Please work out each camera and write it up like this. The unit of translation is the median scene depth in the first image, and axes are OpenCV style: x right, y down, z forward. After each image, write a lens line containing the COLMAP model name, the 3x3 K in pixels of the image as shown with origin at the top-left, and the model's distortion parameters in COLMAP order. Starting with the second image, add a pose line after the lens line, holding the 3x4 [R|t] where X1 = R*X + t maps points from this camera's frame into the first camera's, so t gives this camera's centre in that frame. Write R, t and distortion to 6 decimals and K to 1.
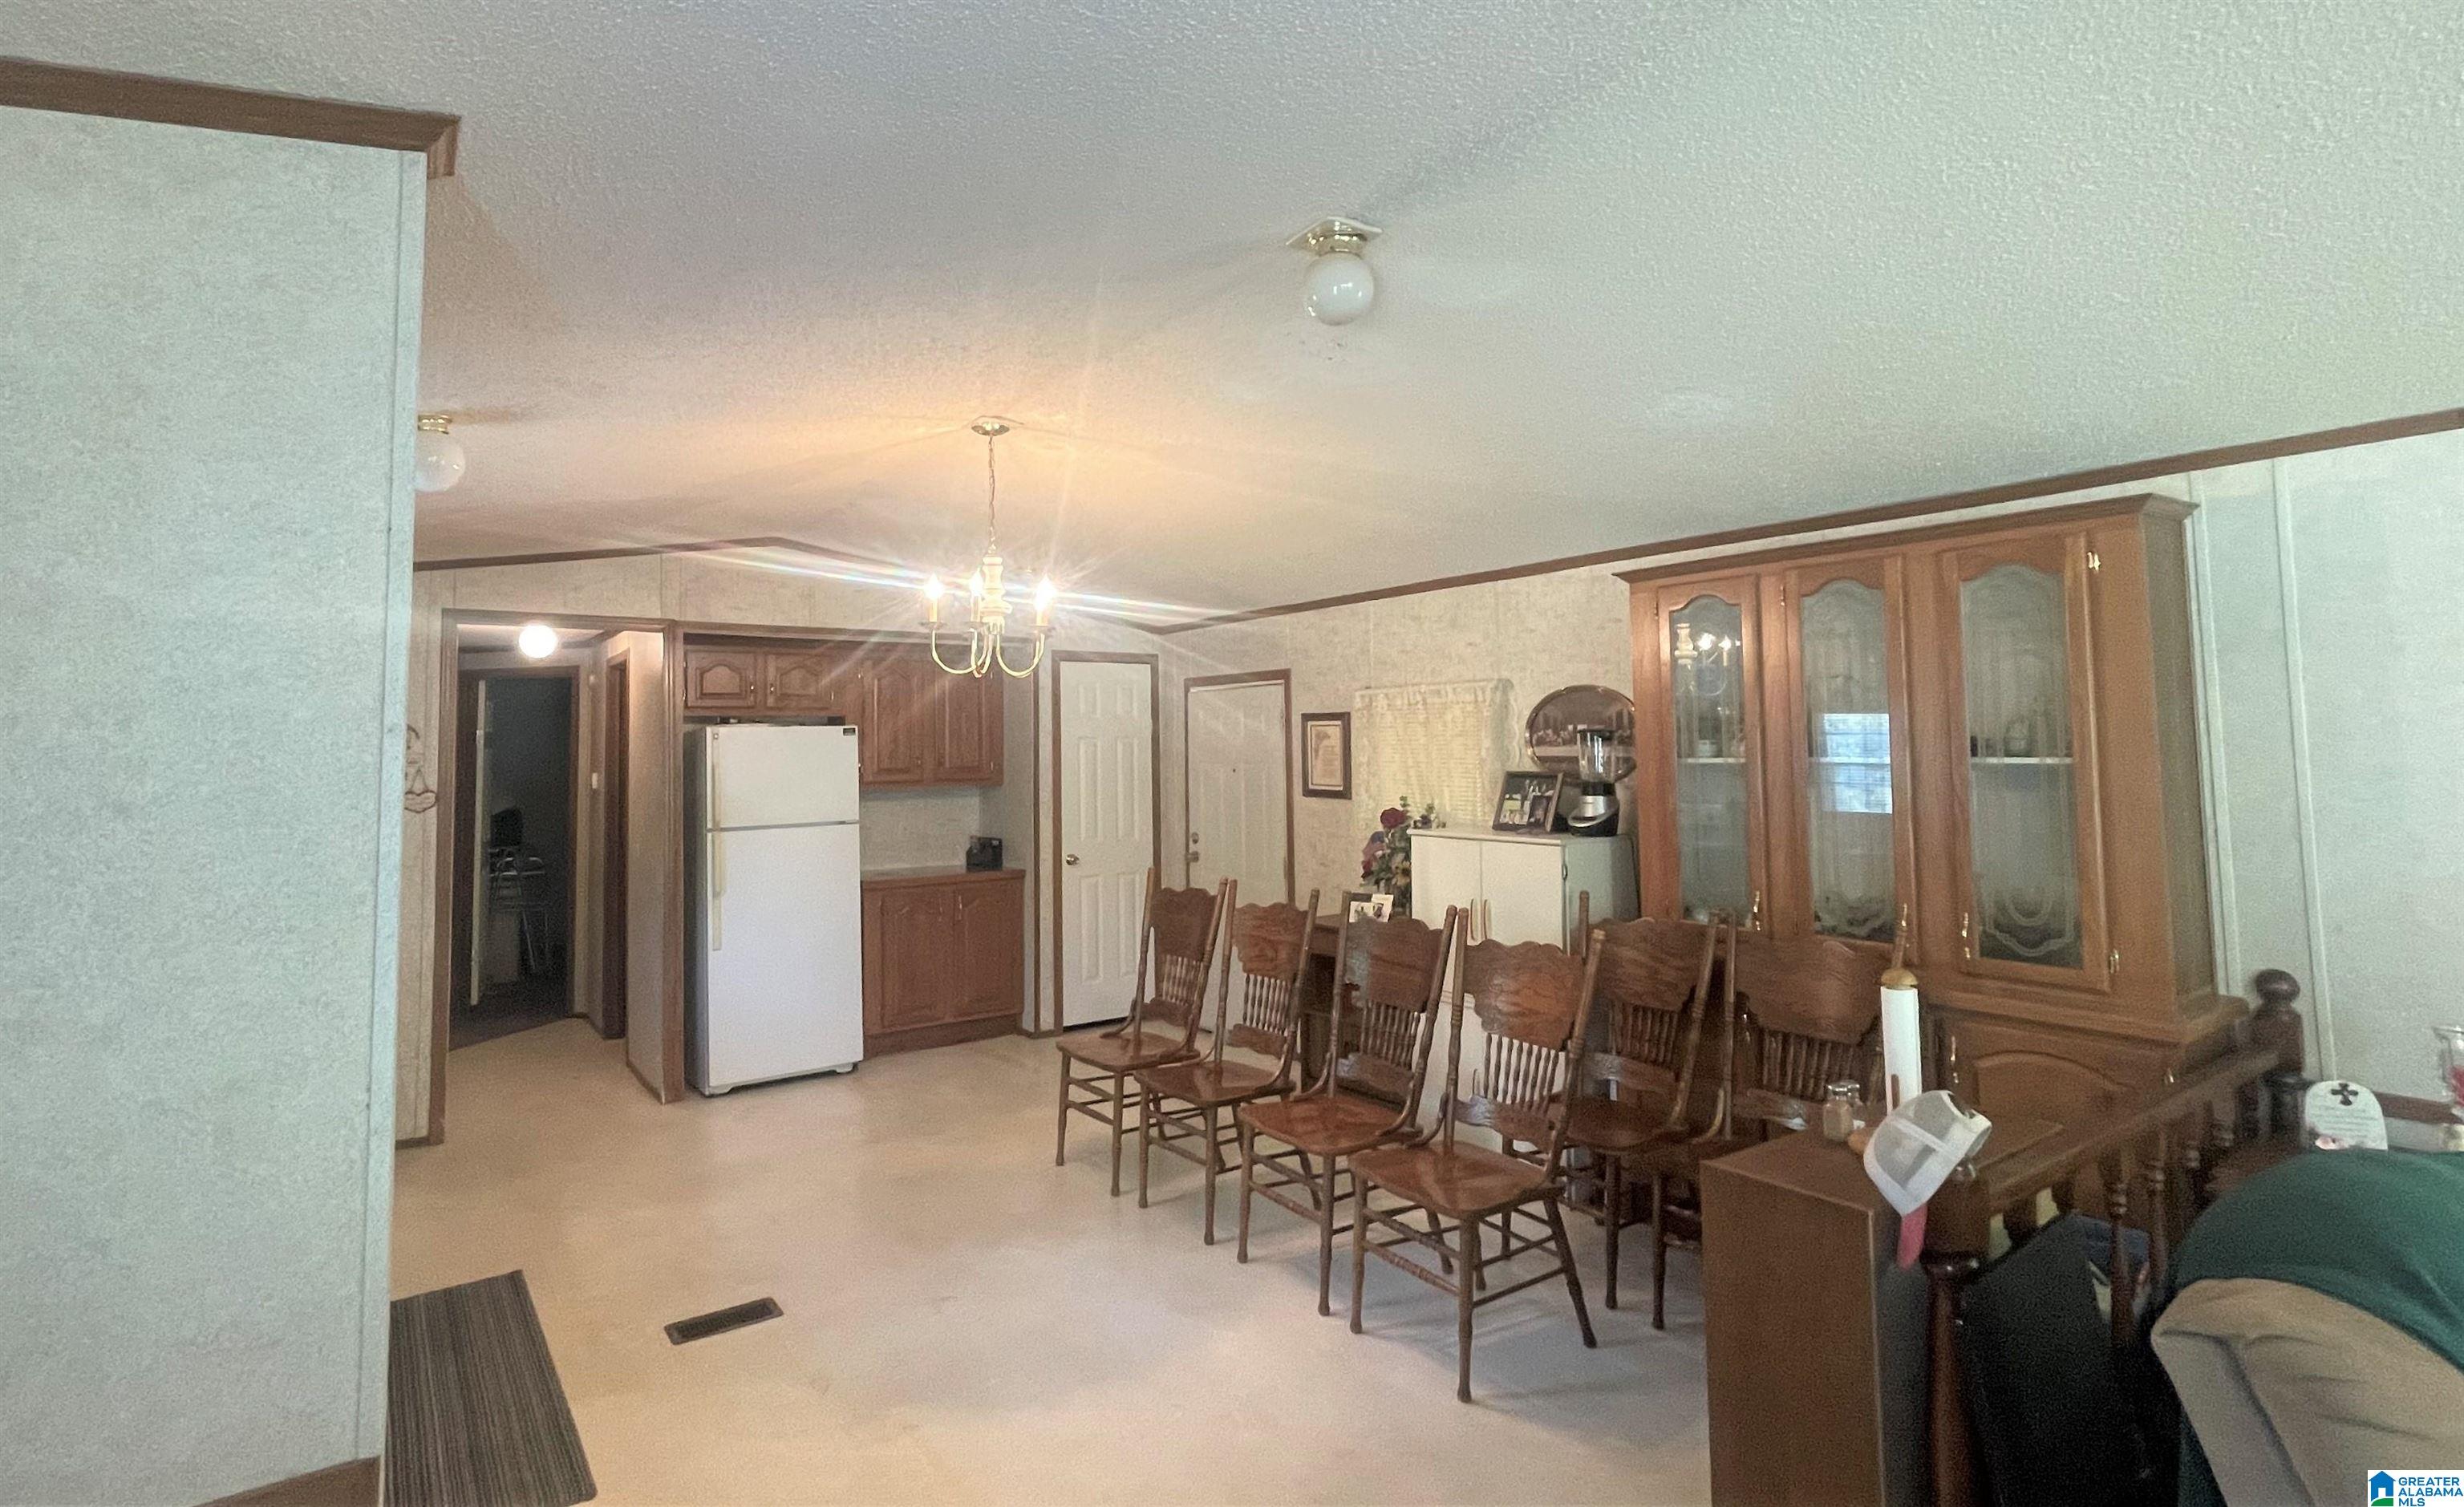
lens RADIAL K [[1186.2, 0, 1219.6], [0, 1186.2, 754.2], [0, 0, 1]] dist [-0.002352, 0.000255]
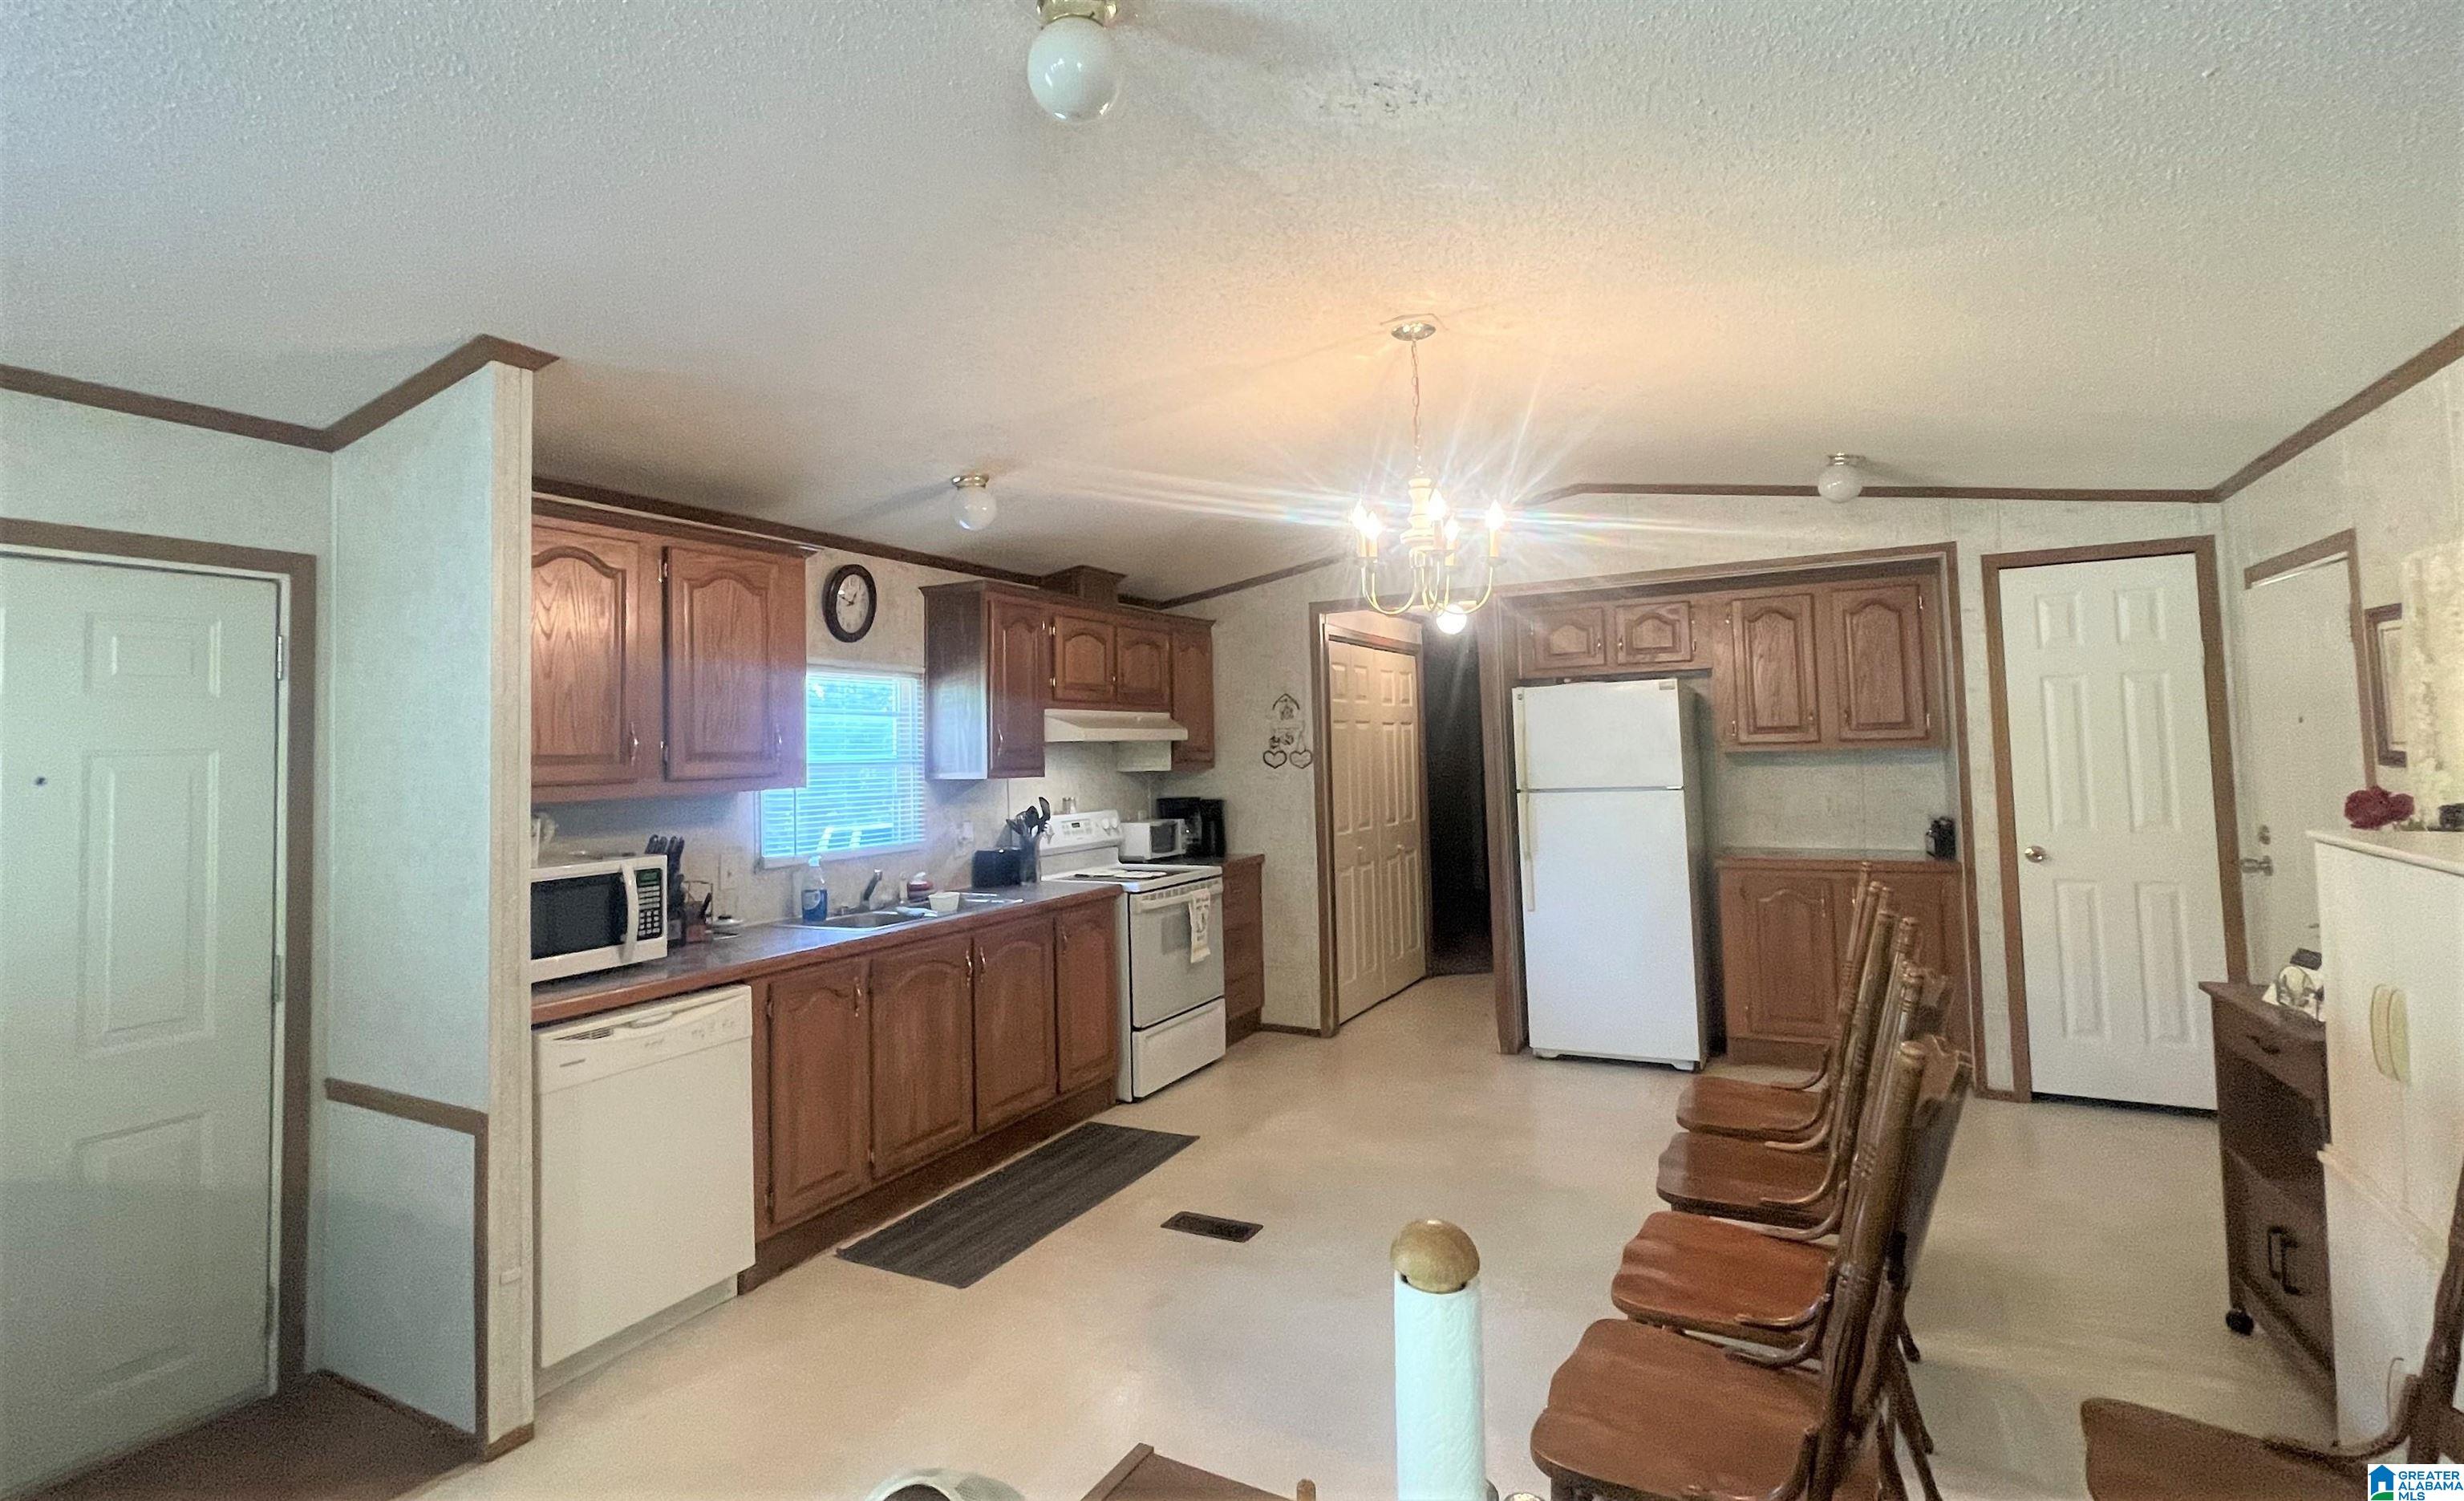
lens RADIAL K [[1186.3, 0, 1219.9], [0, 1186.3, 751.8], [0, 0, 1]] dist [-0.002352, 0.000255]
pose [[0.435629, -0.000585, -0.900126, 0.323020], [0.020162, 0.999755, 0.009108, 0.014670], [0.899900, -0.022116, 0.435534, 0.298767]]
